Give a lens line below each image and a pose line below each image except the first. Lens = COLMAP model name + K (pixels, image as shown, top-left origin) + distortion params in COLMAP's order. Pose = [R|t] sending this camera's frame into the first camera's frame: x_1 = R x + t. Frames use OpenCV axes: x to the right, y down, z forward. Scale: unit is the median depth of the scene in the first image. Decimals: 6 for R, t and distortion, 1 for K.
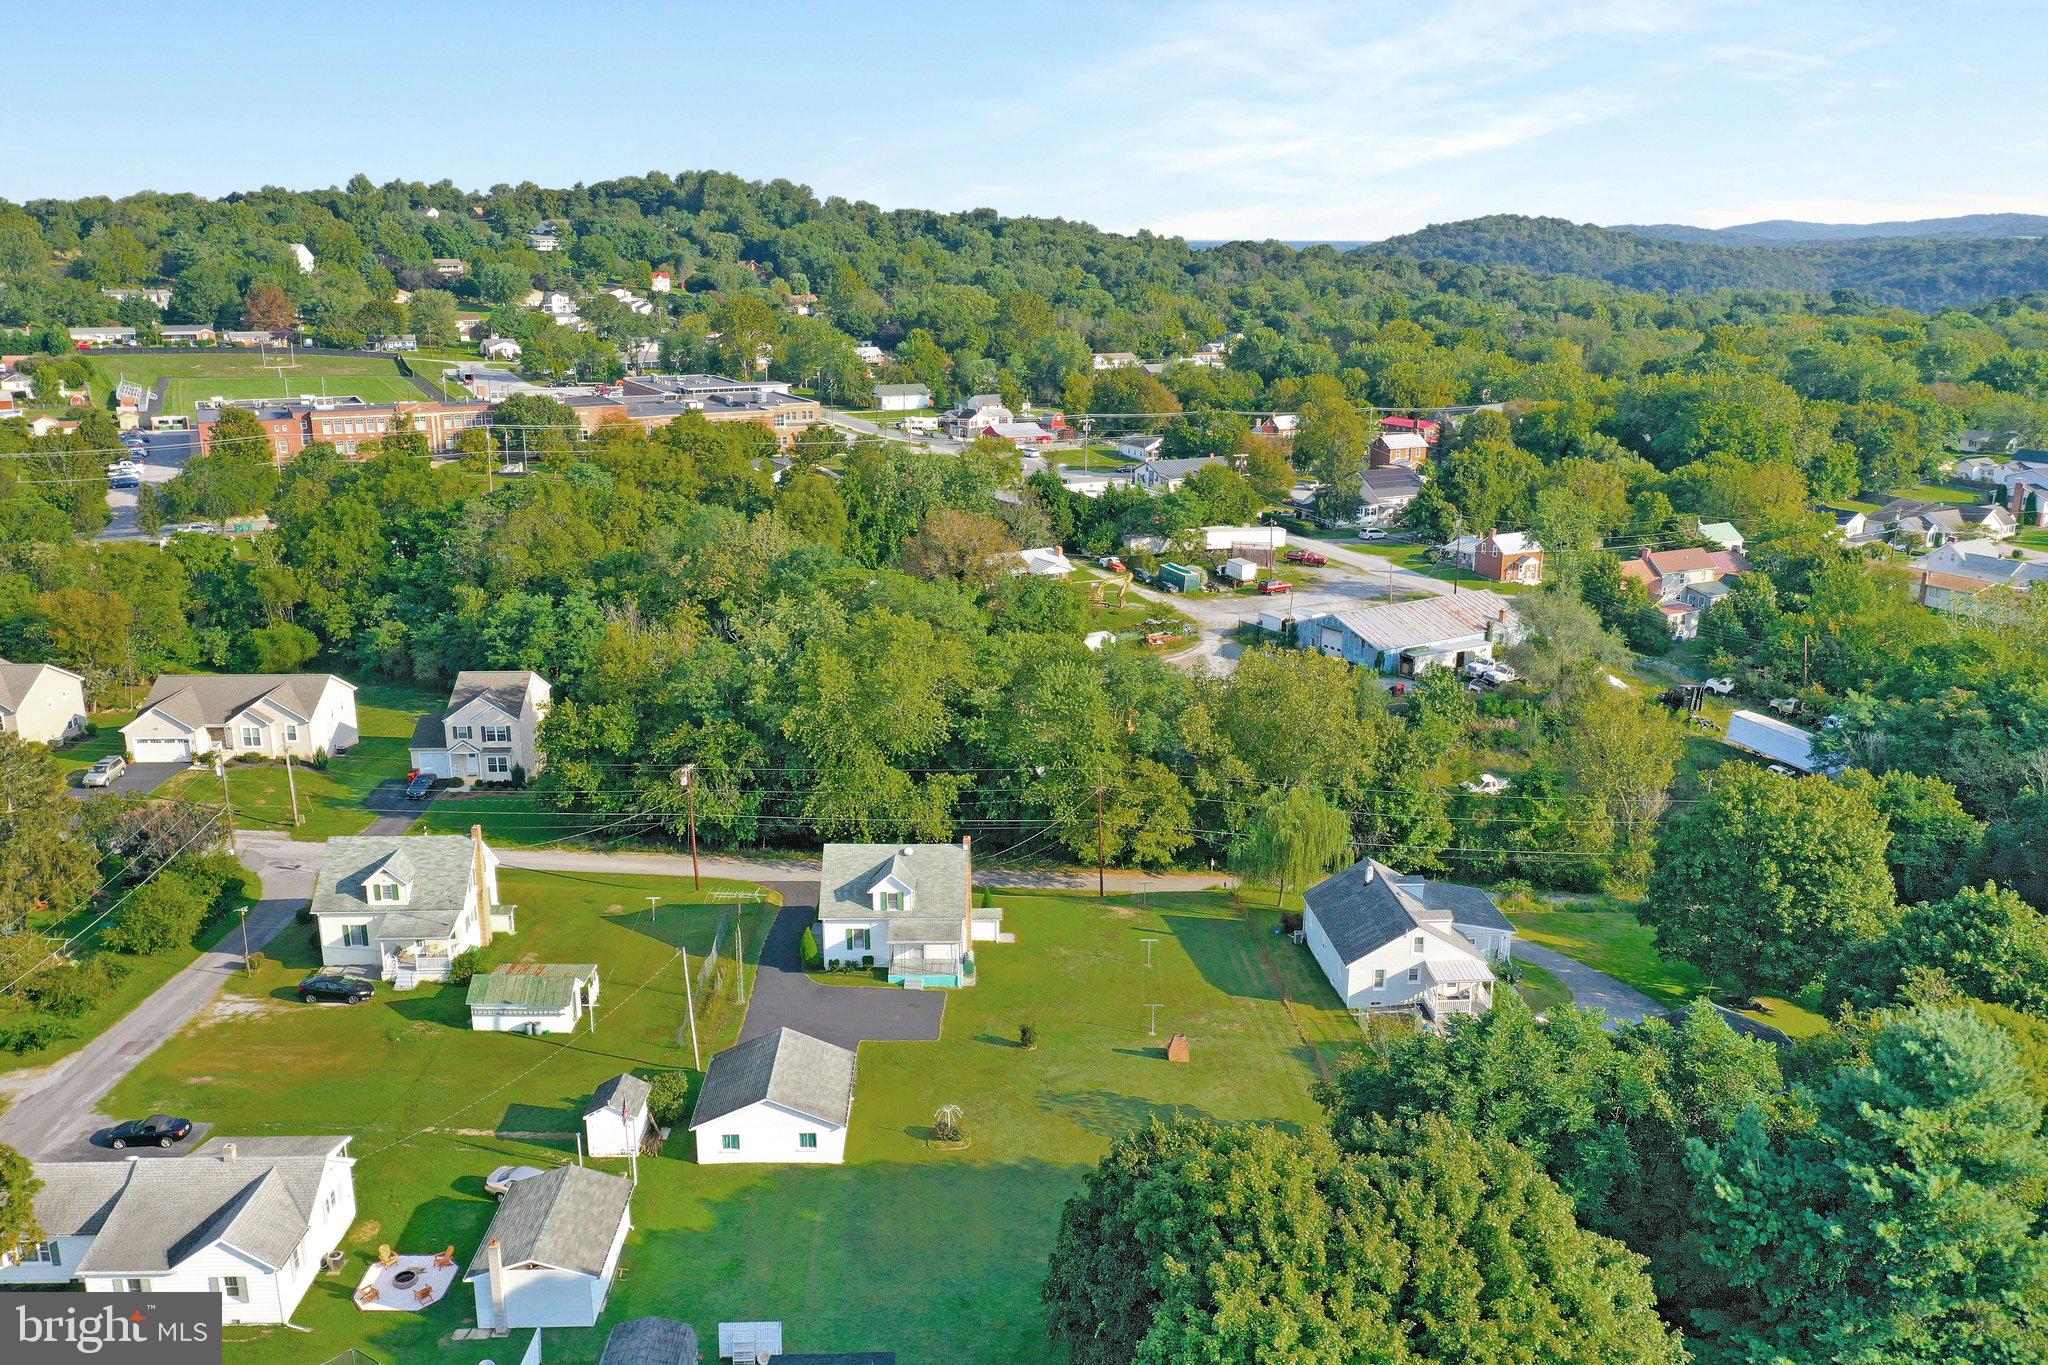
lens RADIAL K [[1629.3, 0, 1029.3], [0, 1629.3, 682.5], [0, 0, 1]] dist [0.008142, 0.006878]
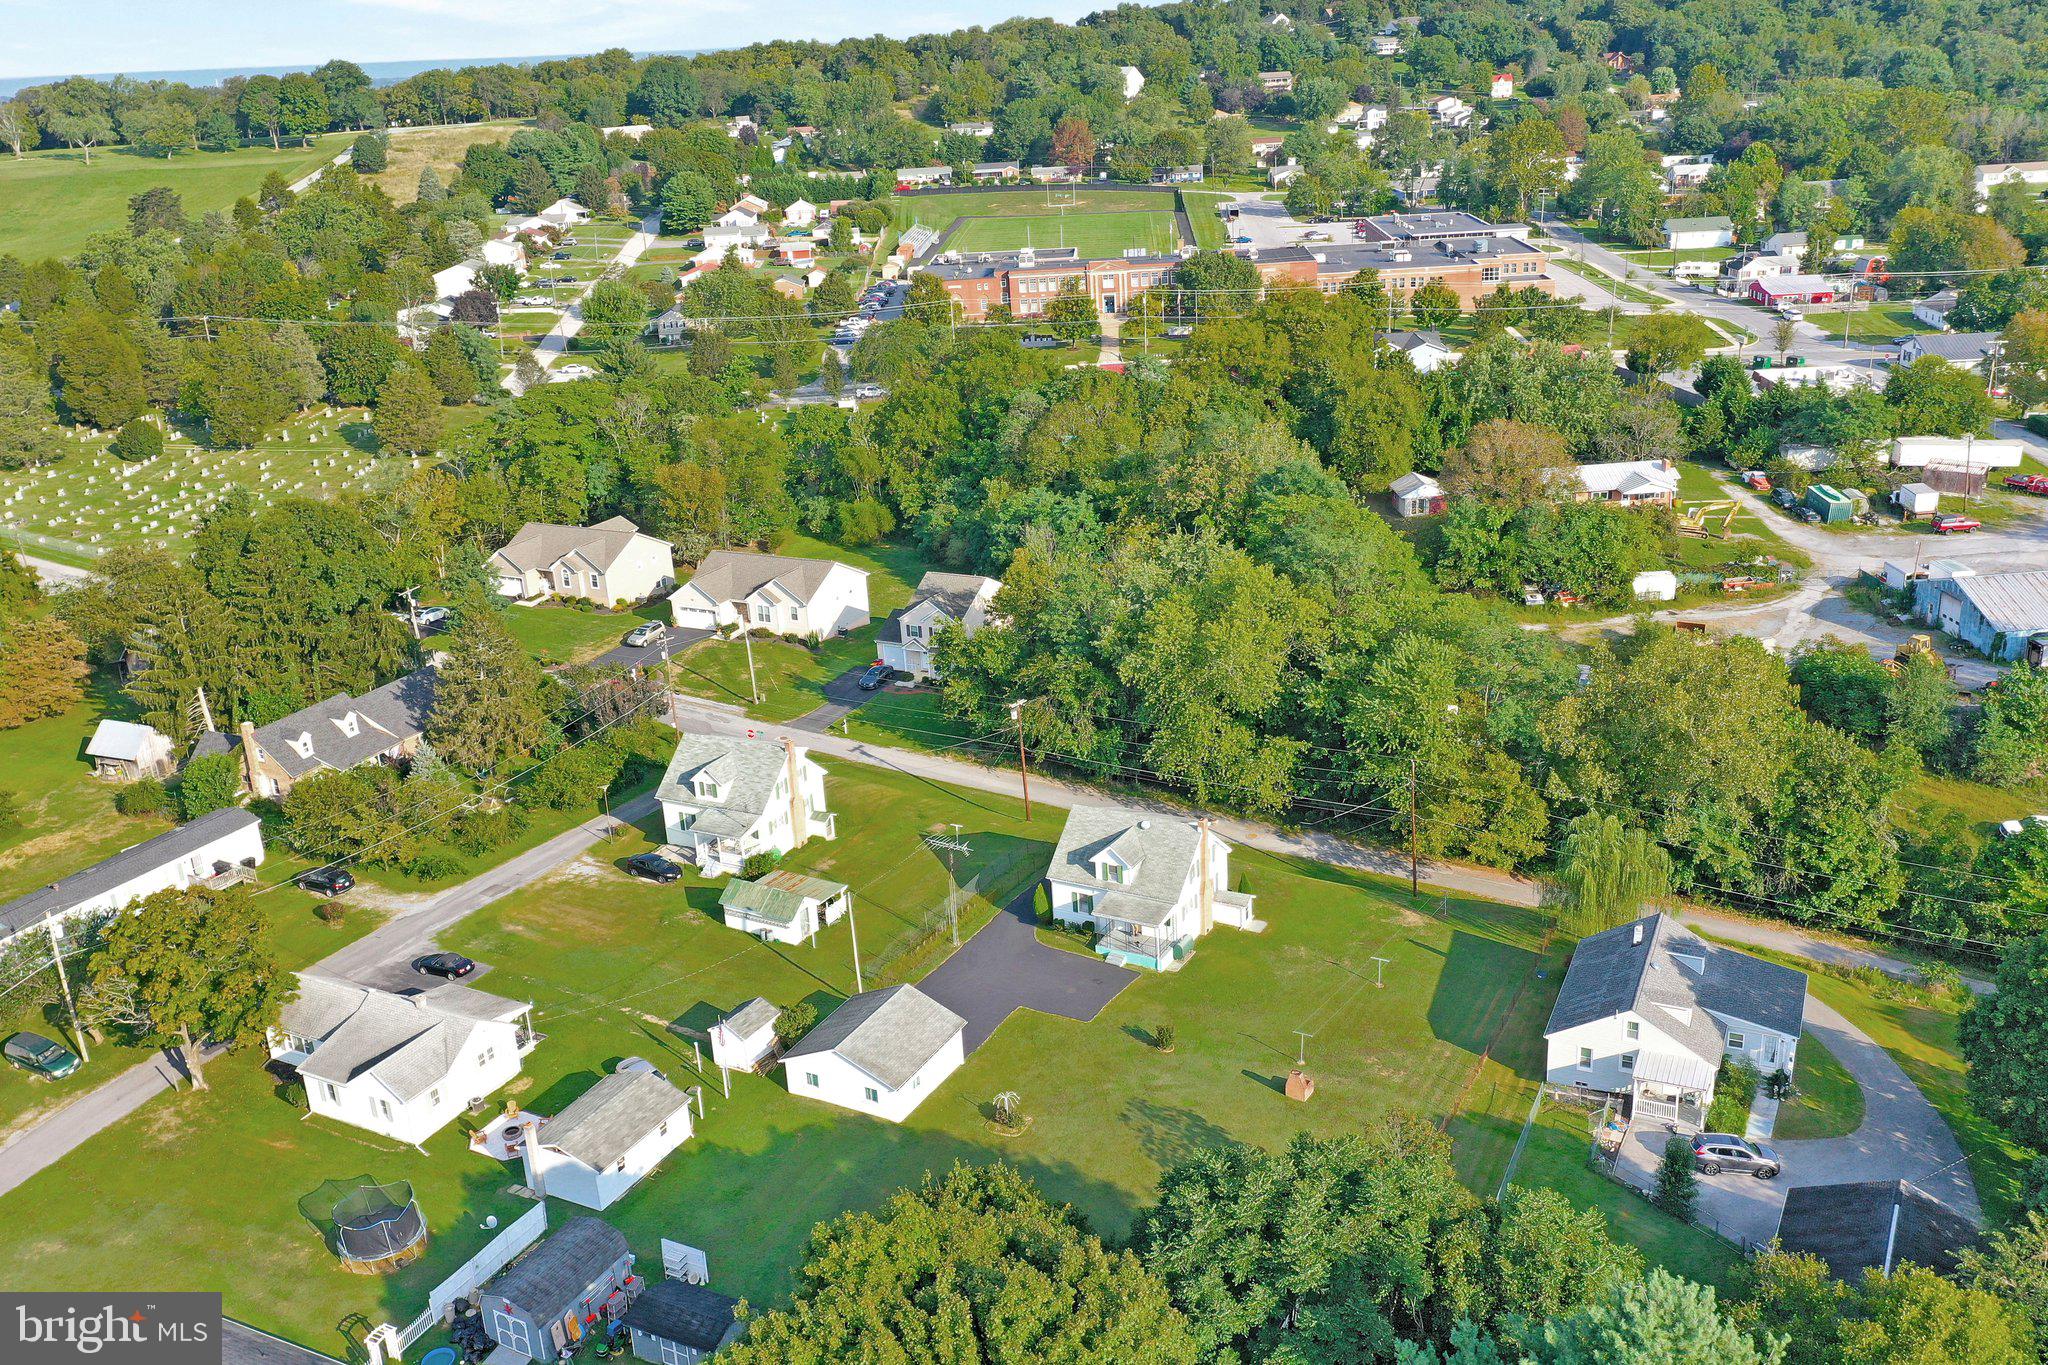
lens RADIAL K [[1769.2, 0, 1033.3], [0, 1769.2, 682.0], [0, 0, 1]] dist [0.010181, 0.004385]
pose [[0.868417, 0.119808, -0.481143, 0.276083], [-0.072230, 0.990585, 0.116294, -0.075362], [0.490546, -0.066238, 0.868894, 0.031010]]
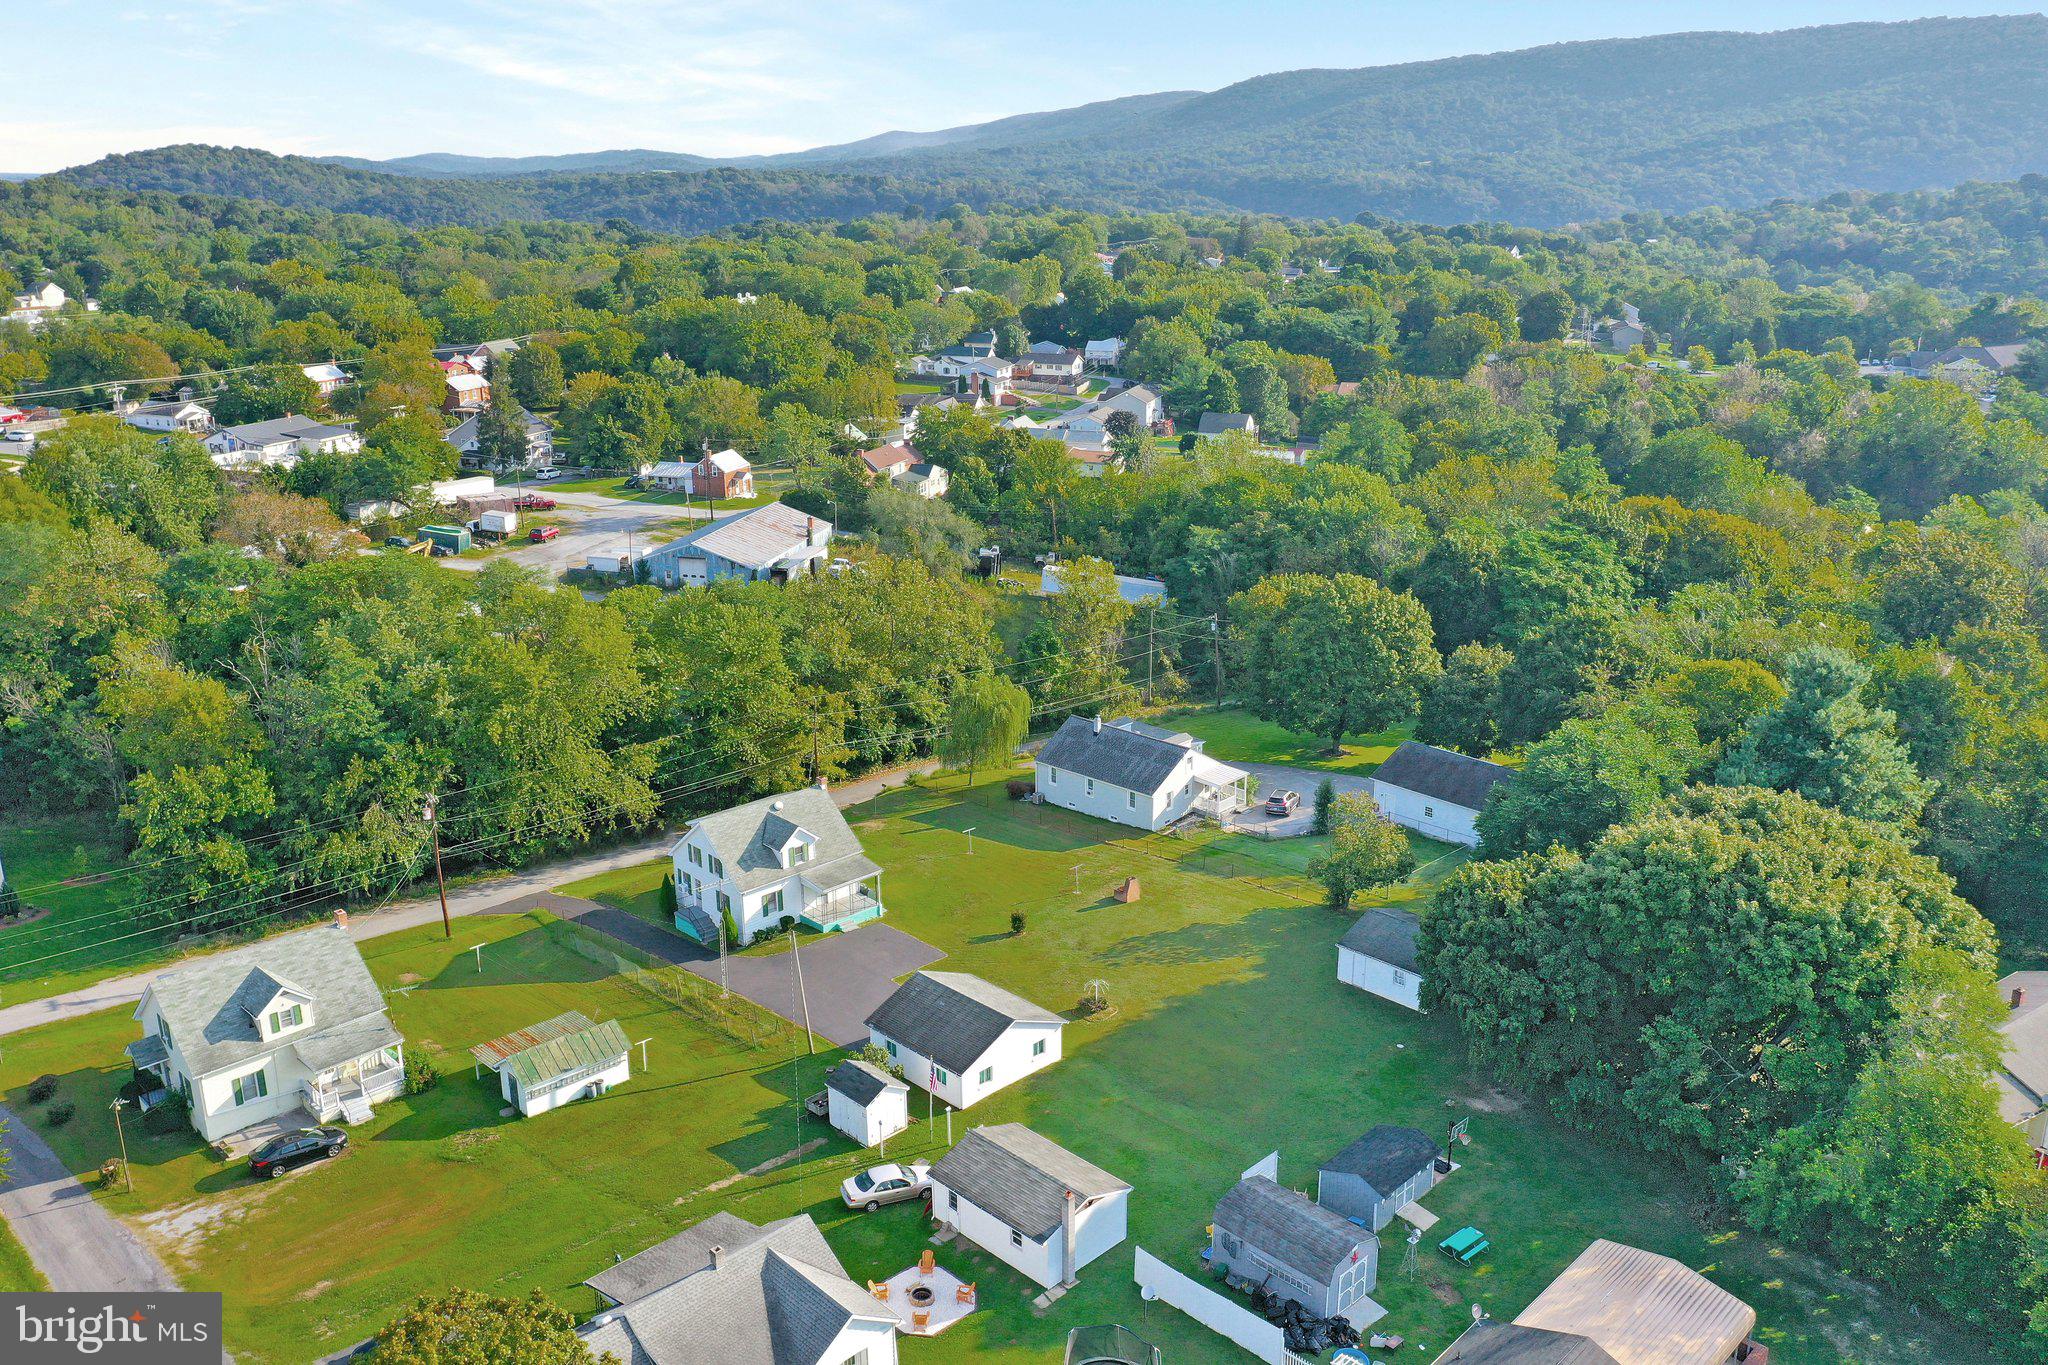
lens RADIAL K [[1628.9, 0, 1031.9], [0, 1628.9, 684.3], [0, 0, 1]] dist [0.011208, -0.001337]
pose [[0.726987, -0.208280, 0.654301, -0.436975], [0.182676, 0.977212, 0.108101, -0.033755], [-0.661906, 0.040937, 0.748468, 0.121542]]
